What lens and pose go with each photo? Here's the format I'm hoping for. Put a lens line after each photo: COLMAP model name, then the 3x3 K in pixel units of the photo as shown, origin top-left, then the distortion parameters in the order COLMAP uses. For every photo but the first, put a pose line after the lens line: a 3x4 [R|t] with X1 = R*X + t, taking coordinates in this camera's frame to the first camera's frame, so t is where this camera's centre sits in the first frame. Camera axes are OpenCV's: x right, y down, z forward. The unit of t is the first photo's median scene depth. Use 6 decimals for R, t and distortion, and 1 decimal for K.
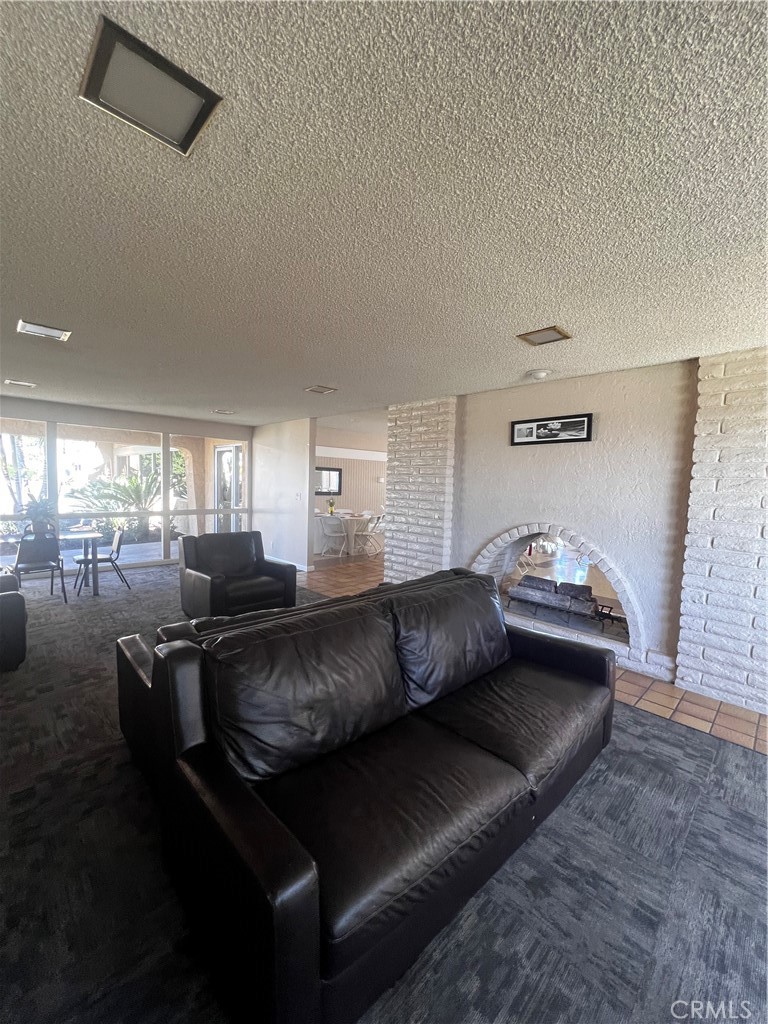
lens RADIAL K [[408.8, 0, 384.5], [0, 408.8, 511.2], [0, 0, 1]] dist [0.002613, -0.000017]
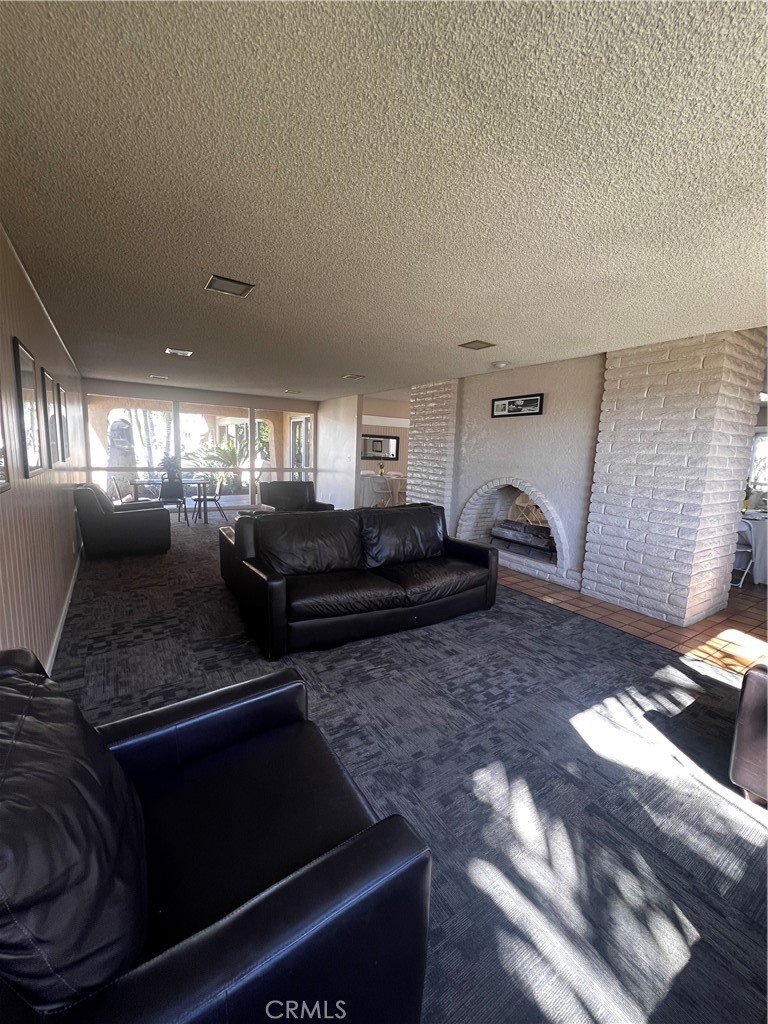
lens RADIAL K [[408.8, 0, 385.5], [0, 408.8, 511.5], [0, 0, 1]] dist [0.002613, -0.000017]
pose [[0.981120, 0.037457, -0.189737, 0.238603], [-0.023051, 0.996721, 0.077568, 0.044178], [0.192020, -0.071730, 0.978766, -0.364443]]
